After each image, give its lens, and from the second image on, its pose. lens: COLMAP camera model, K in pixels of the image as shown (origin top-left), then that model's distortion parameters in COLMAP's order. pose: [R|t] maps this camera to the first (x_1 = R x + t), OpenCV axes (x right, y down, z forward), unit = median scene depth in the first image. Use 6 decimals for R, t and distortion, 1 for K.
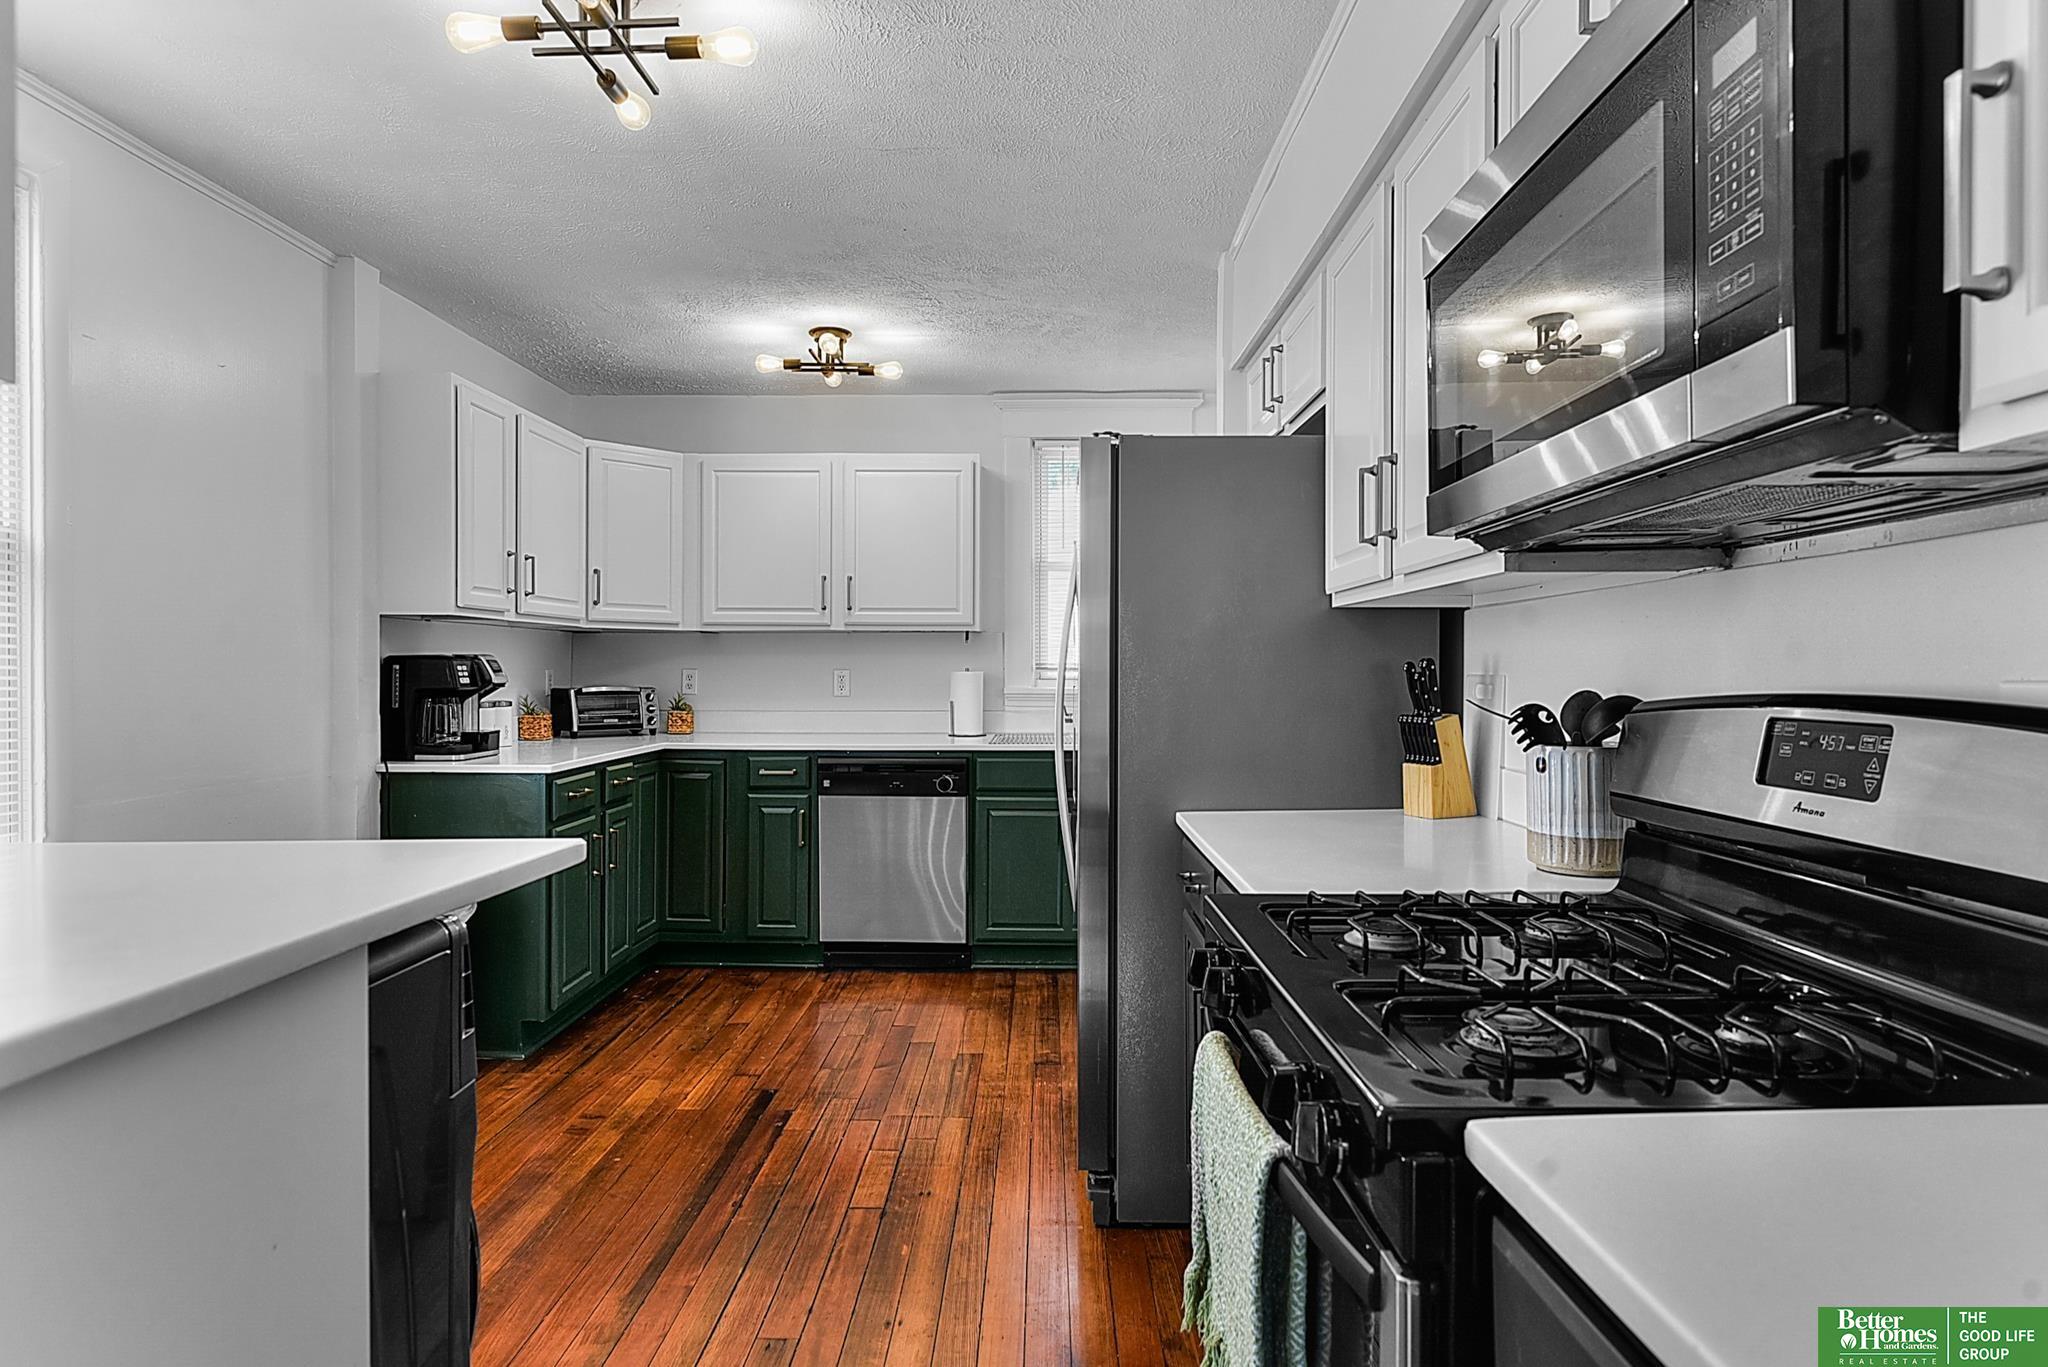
lens RADIAL K [[1123.8, 0, 1025.9], [0, 1123.8, 678.5], [0, 0, 1]] dist [0.002876, 0.000345]
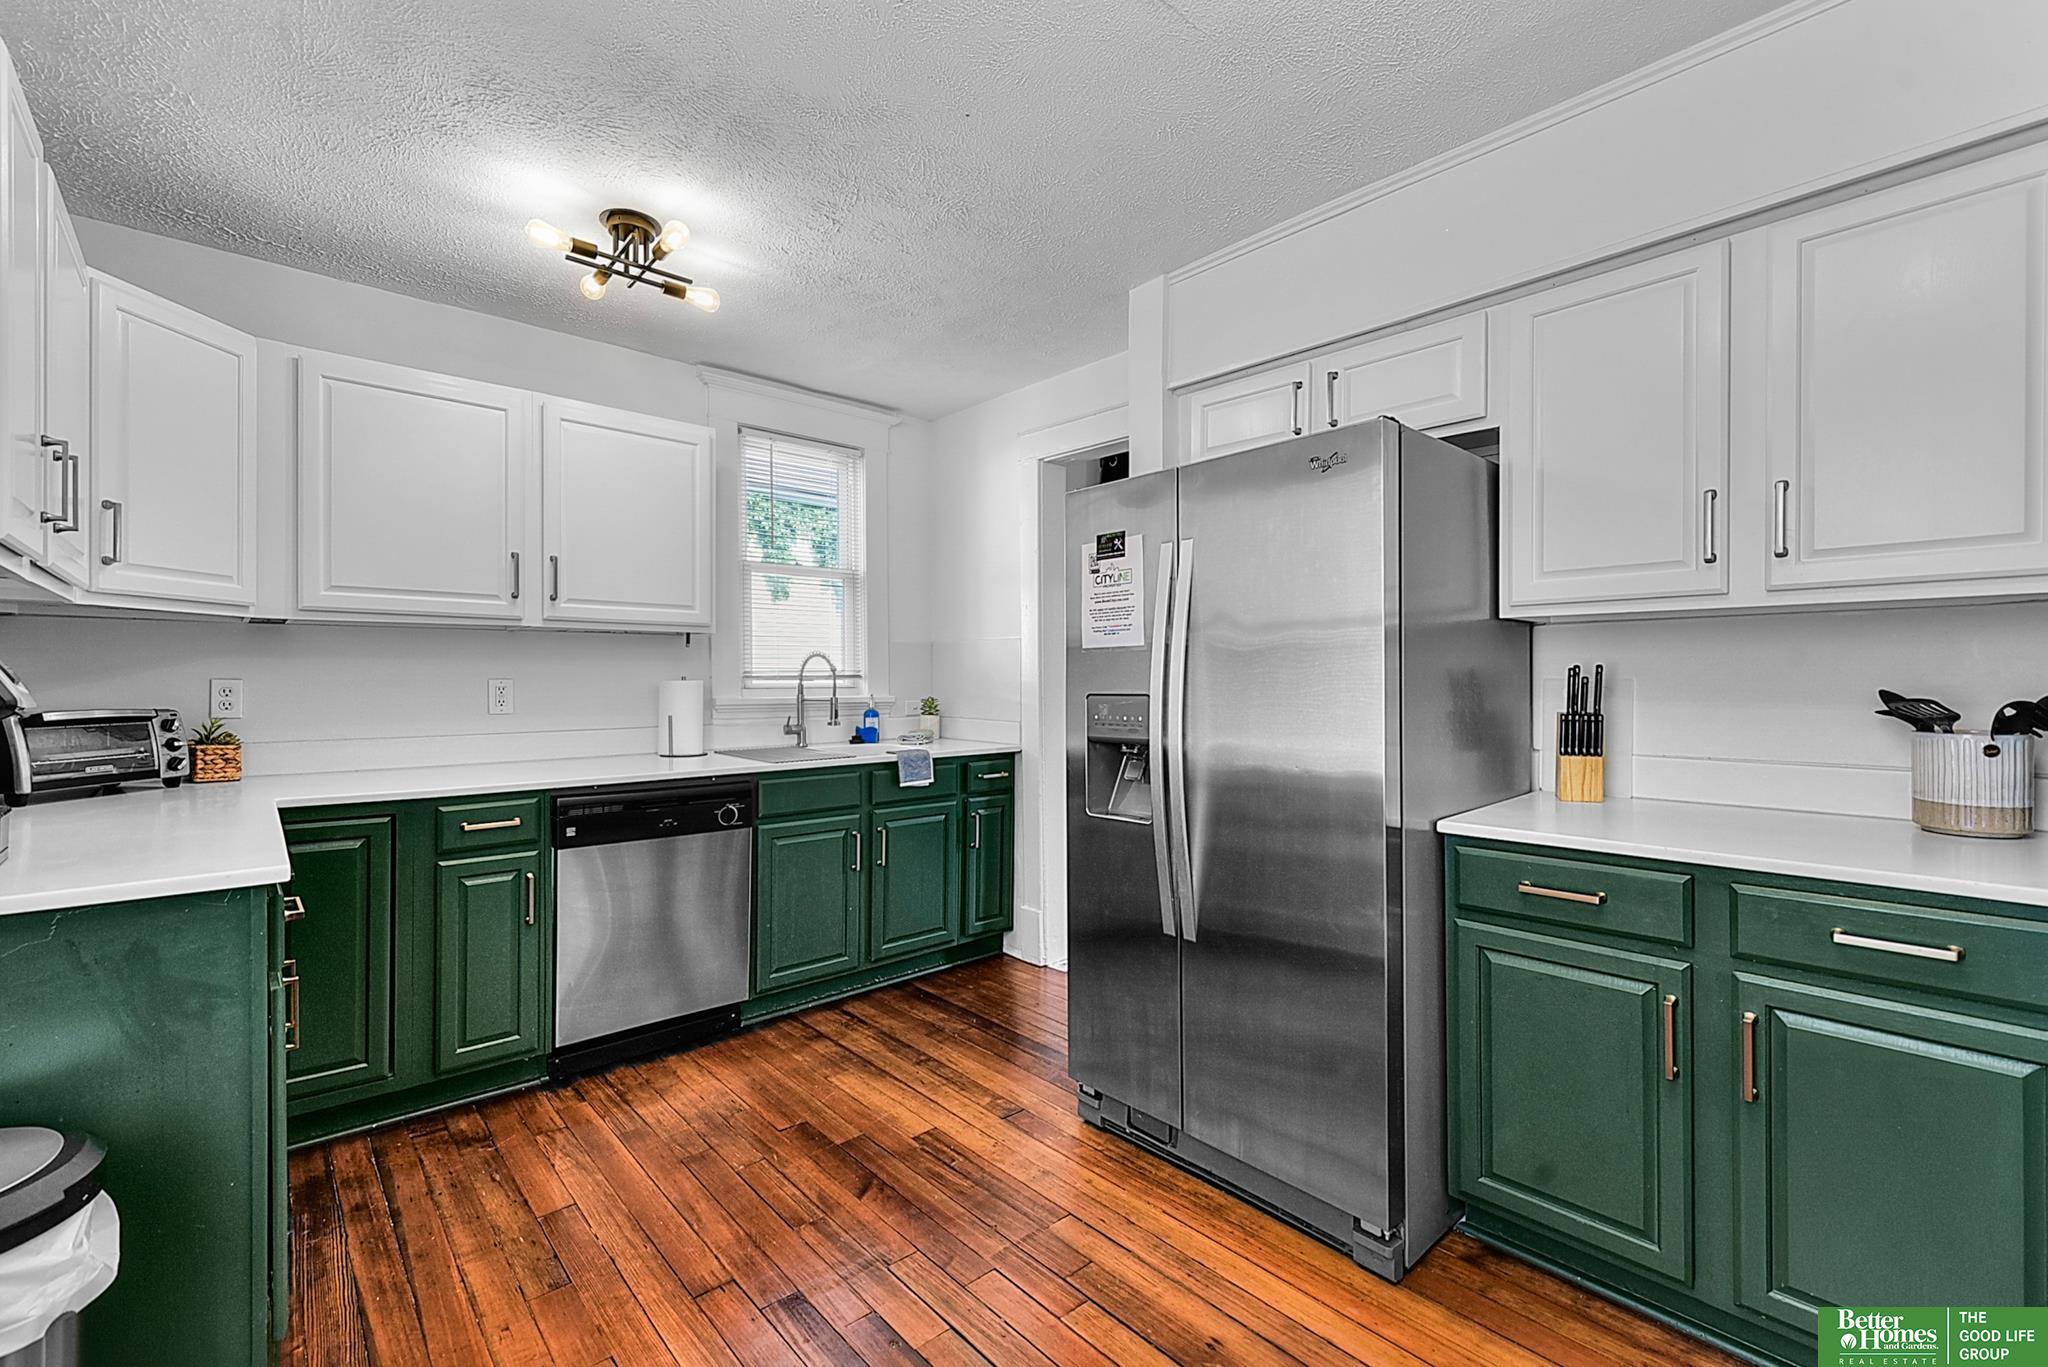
lens RADIAL K [[866.9, 0, 1024.0], [0, 866.9, 683.5], [0, 0, 1]] dist [0.000363, -0.000343]
pose [[0.730983, -0.007456, 0.682355, -0.382532], [0.009357, 0.999956, 0.000903, -0.002519], [-0.682332, 0.005725, 0.731020, 0.414595]]
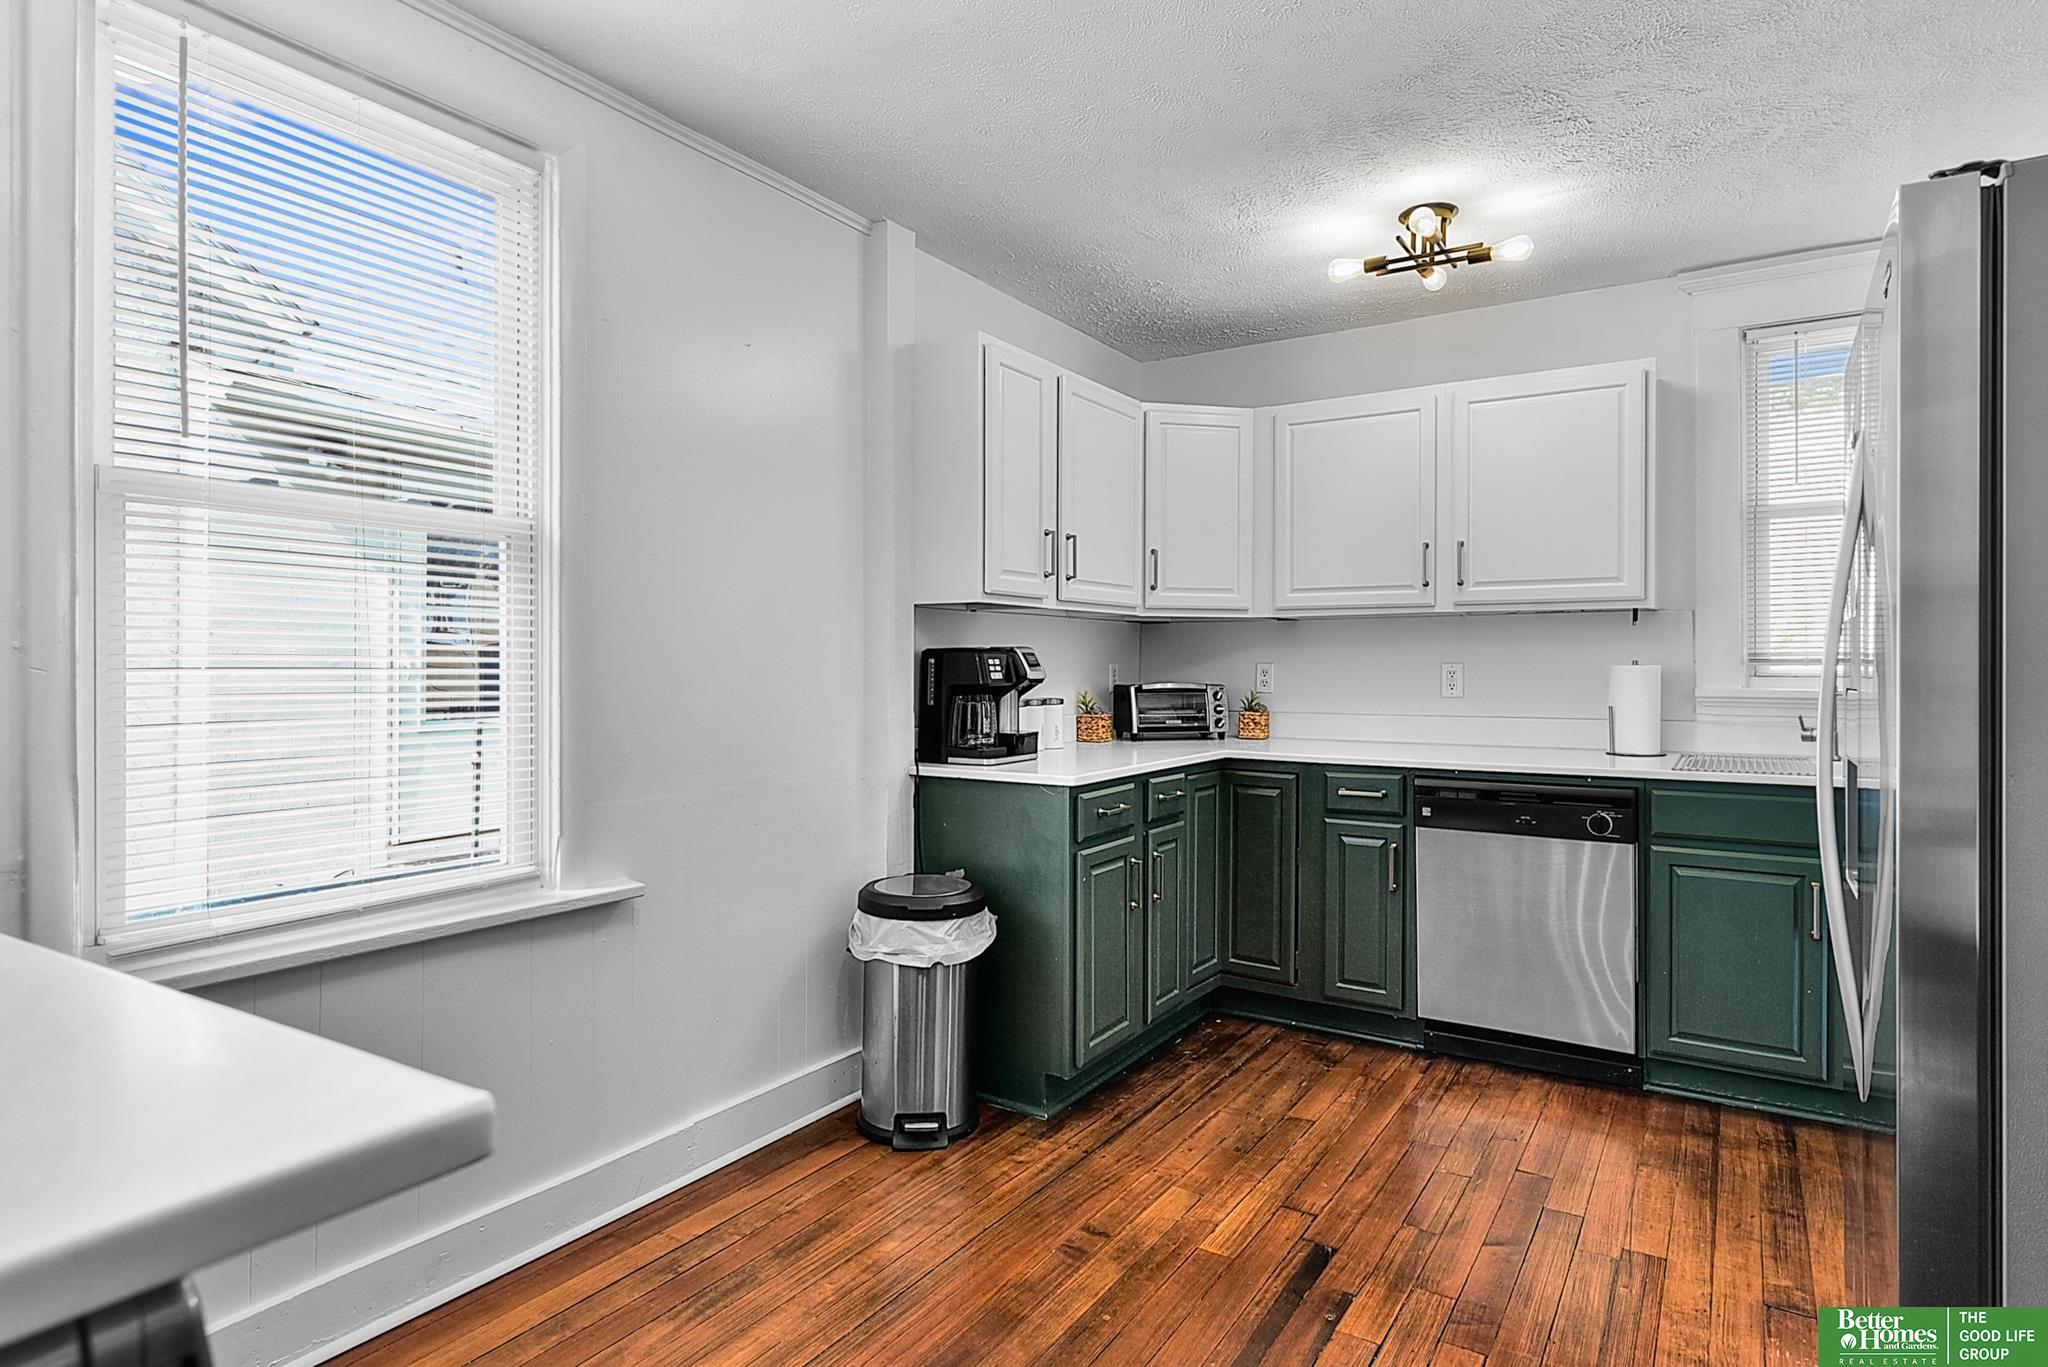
lens RADIAL K [[1116.2, 0, 1027.6], [0, 1116.2, 665.8], [0, 0, 1]] dist [0.005276, -0.001175]
pose [[0.853309, -0.001872, -0.521403, -0.013846], [-0.002256, 0.999971, -0.007282, 0.000285], [0.521401, 0.007390, 0.853280, 0.229880]]
